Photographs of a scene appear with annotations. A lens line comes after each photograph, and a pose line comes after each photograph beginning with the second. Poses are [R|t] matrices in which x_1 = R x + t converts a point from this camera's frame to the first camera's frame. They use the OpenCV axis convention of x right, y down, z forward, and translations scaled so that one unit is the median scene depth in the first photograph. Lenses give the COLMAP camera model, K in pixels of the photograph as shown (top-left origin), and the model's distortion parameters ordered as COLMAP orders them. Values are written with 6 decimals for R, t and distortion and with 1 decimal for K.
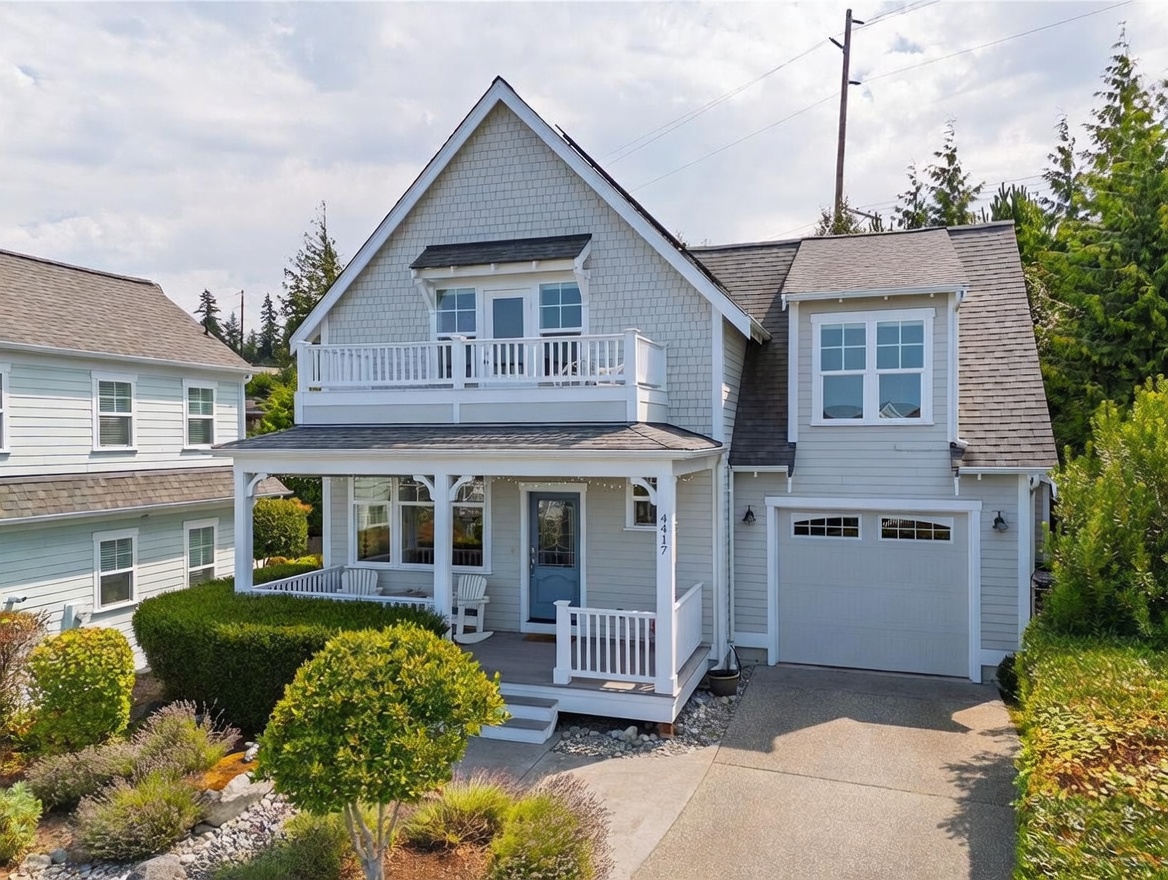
lens RADIAL K [[864.4, 0, 584.0], [0, 864.4, 440.0], [0, 0, 1]] dist [0.069101, 0.001698]
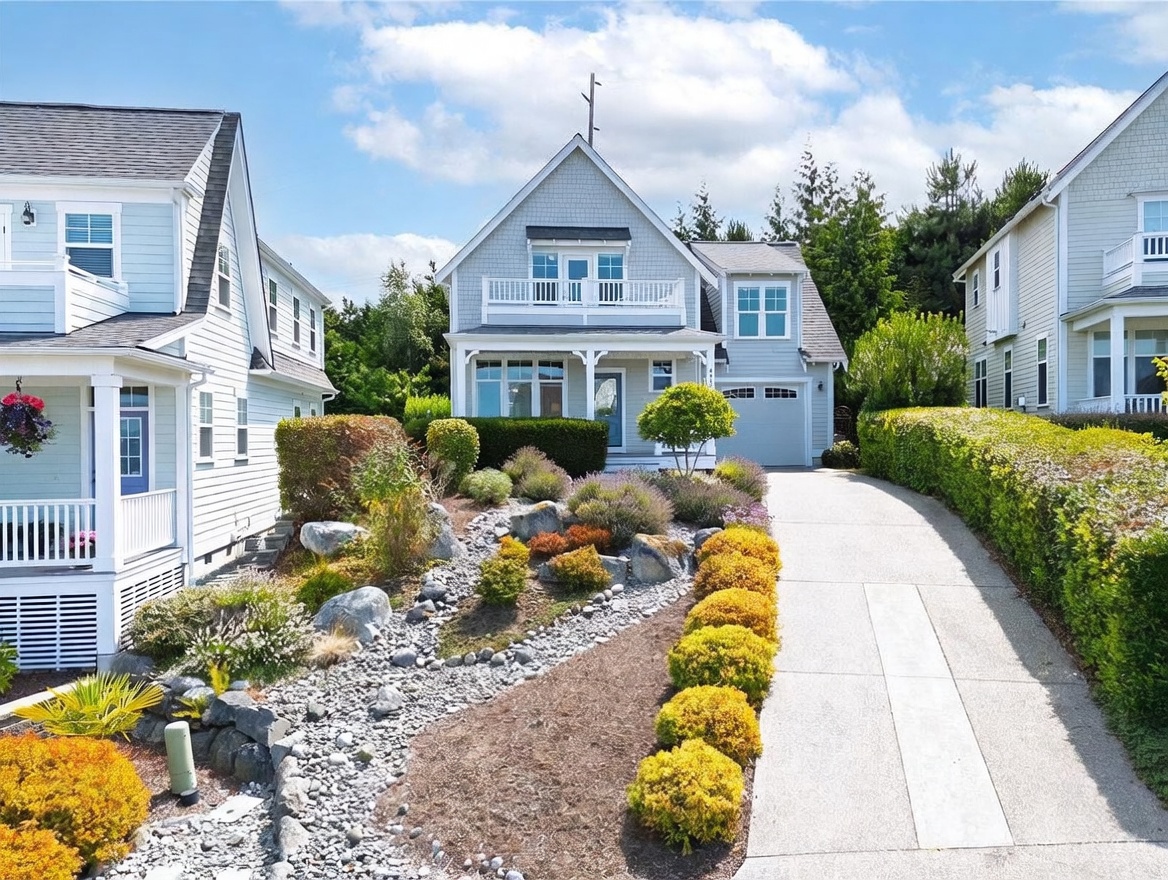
lens RADIAL K [[864.4, 0, 584.0], [0, 864.4, 440.0], [0, 0, 1]] dist [0.069101, 0.001698]
pose [[0.912240, -0.007361, 0.409591, -0.827012], [0.008940, 0.999958, -0.001938, 0.207138], [-0.409559, 0.005430, 0.912267, -0.606435]]
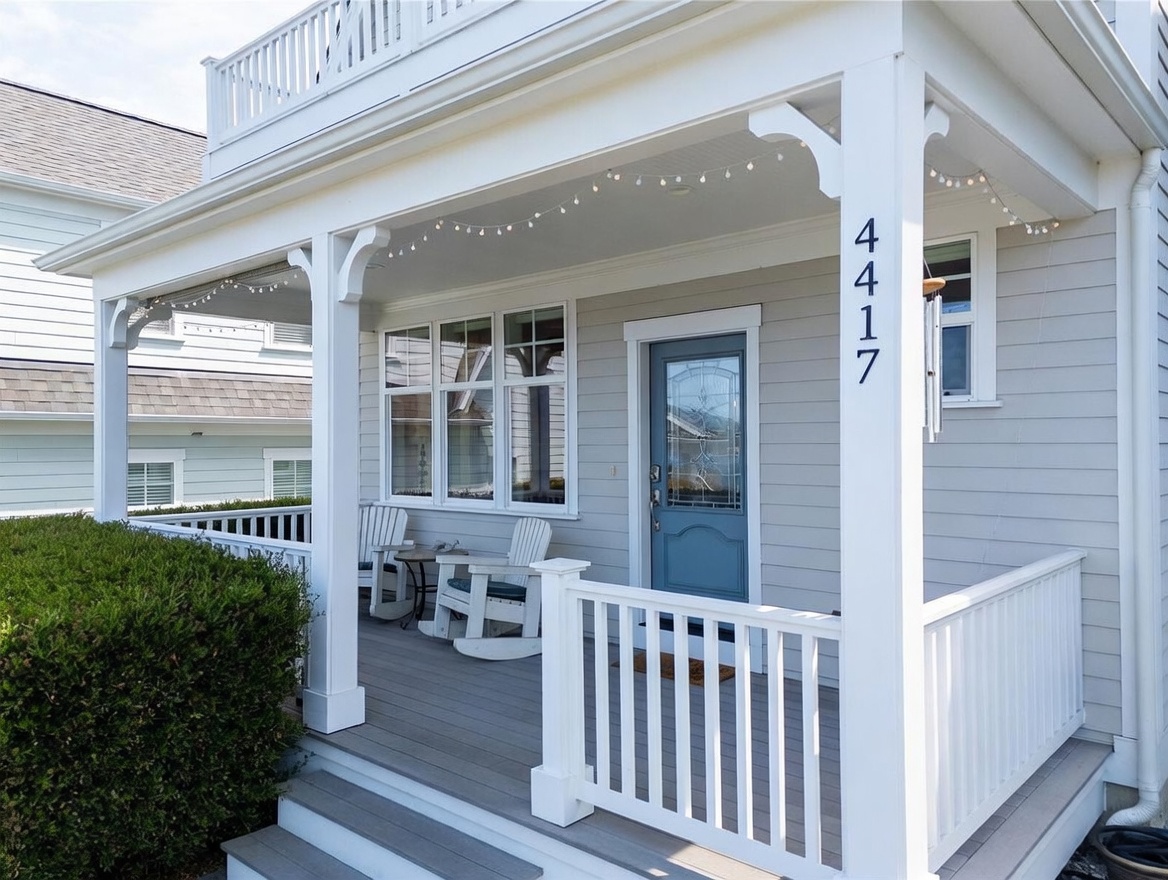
lens RADIAL K [[862.1, 0, 584.0], [0, 862.1, 440.0], [0, 0, 1]] dist [0.005961, 0.001720]
pose [[0.913110, -0.002325, -0.407707, 0.095105], [-0.002621, 0.999930, -0.011571, 0.122575], [0.407705, 0.011634, 0.913039, 0.604157]]
